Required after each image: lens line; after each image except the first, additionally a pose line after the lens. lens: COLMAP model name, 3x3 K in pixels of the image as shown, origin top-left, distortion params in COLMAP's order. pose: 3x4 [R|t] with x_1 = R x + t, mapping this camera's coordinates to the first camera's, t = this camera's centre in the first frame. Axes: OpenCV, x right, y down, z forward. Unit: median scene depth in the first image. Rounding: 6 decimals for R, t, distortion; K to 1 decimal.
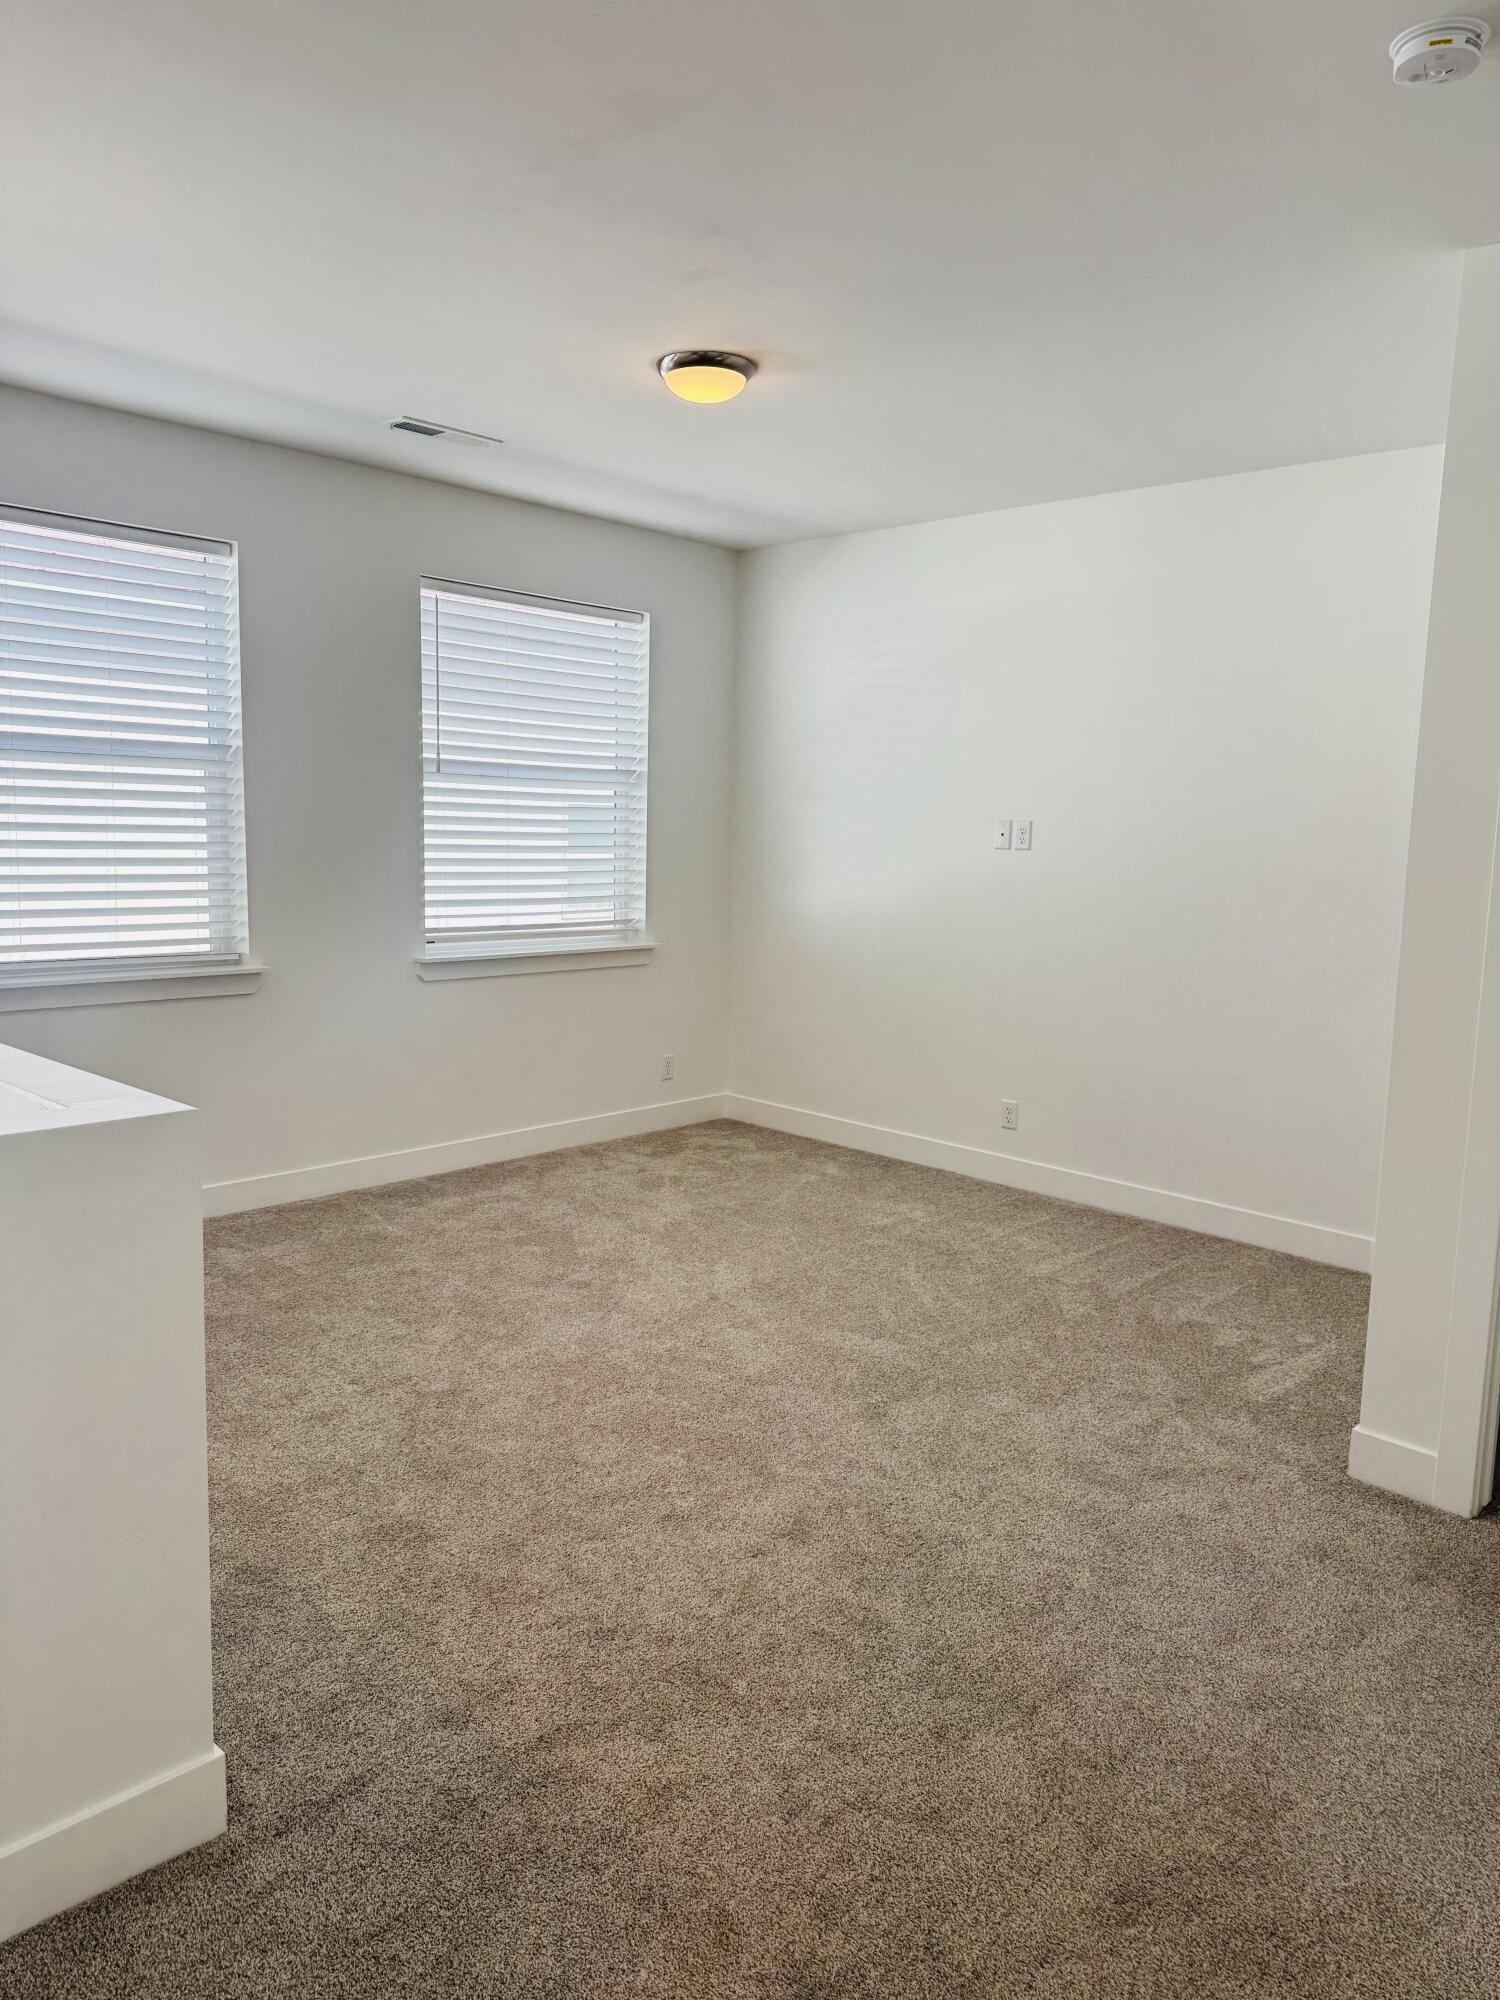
lens RADIAL K [[1397.7, 0, 756.3], [0, 1397.7, 1028.8], [0, 0, 1]] dist [0.032788, -0.025892]
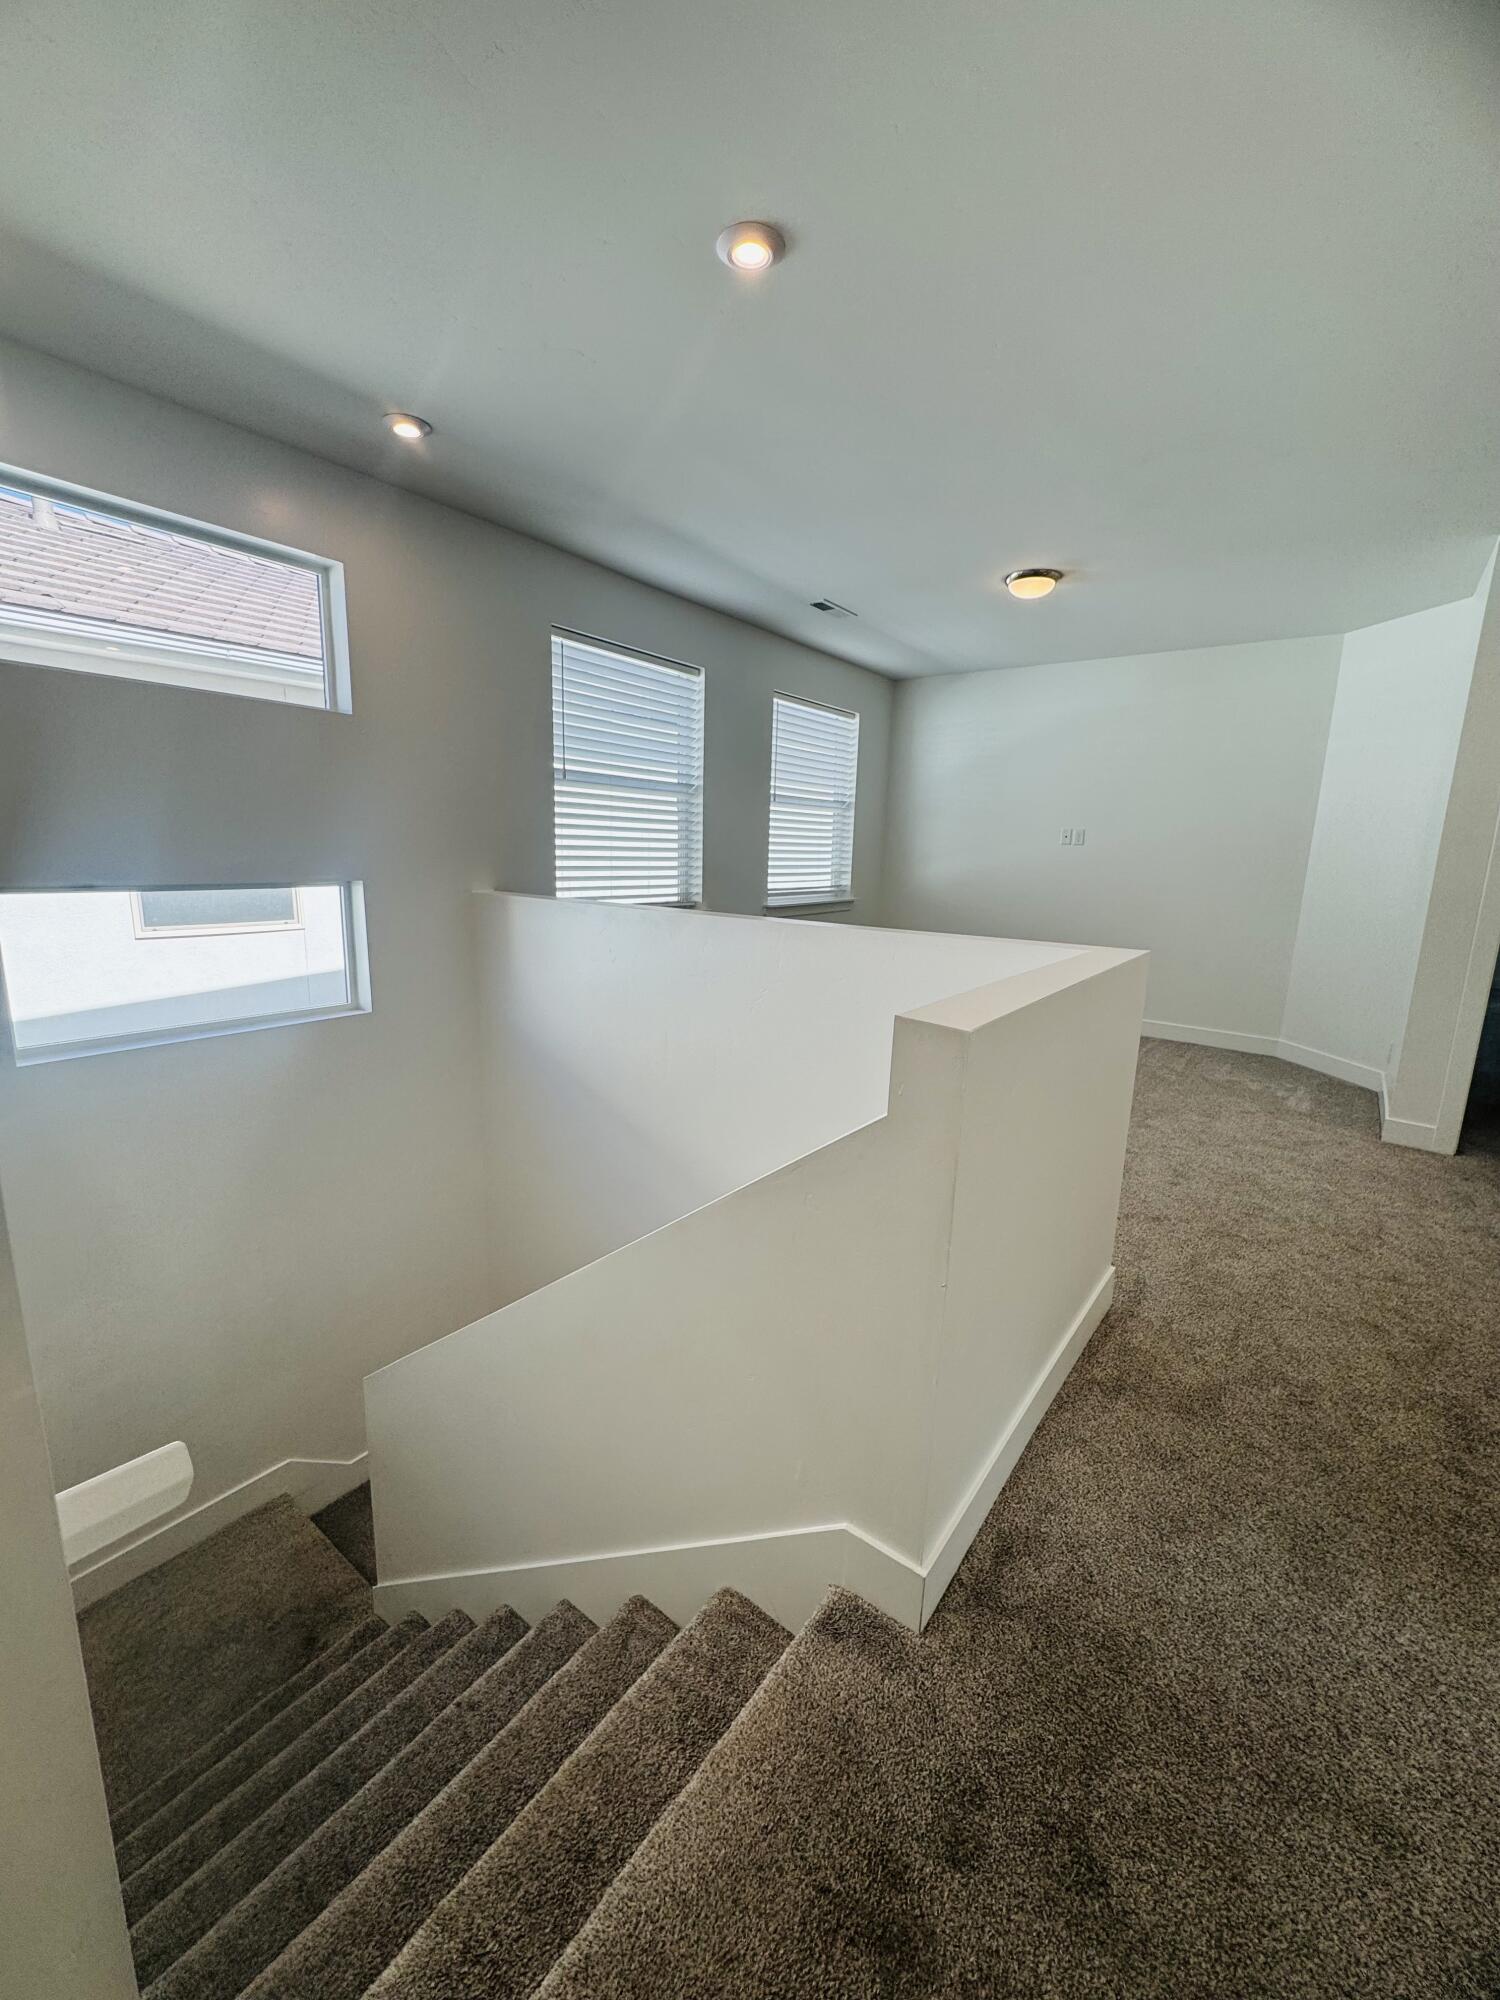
lens RADIAL K [[791.0, 0, 785.7], [0, 791.0, 1010.2], [0, 0, 1]] dist [0.019685, 0.000009]
pose [[0.990413, -0.025396, 0.135787, -0.397383], [0.016462, 0.997649, 0.066518, 0.019511], [-0.137157, -0.063645, 0.988503, -0.027304]]
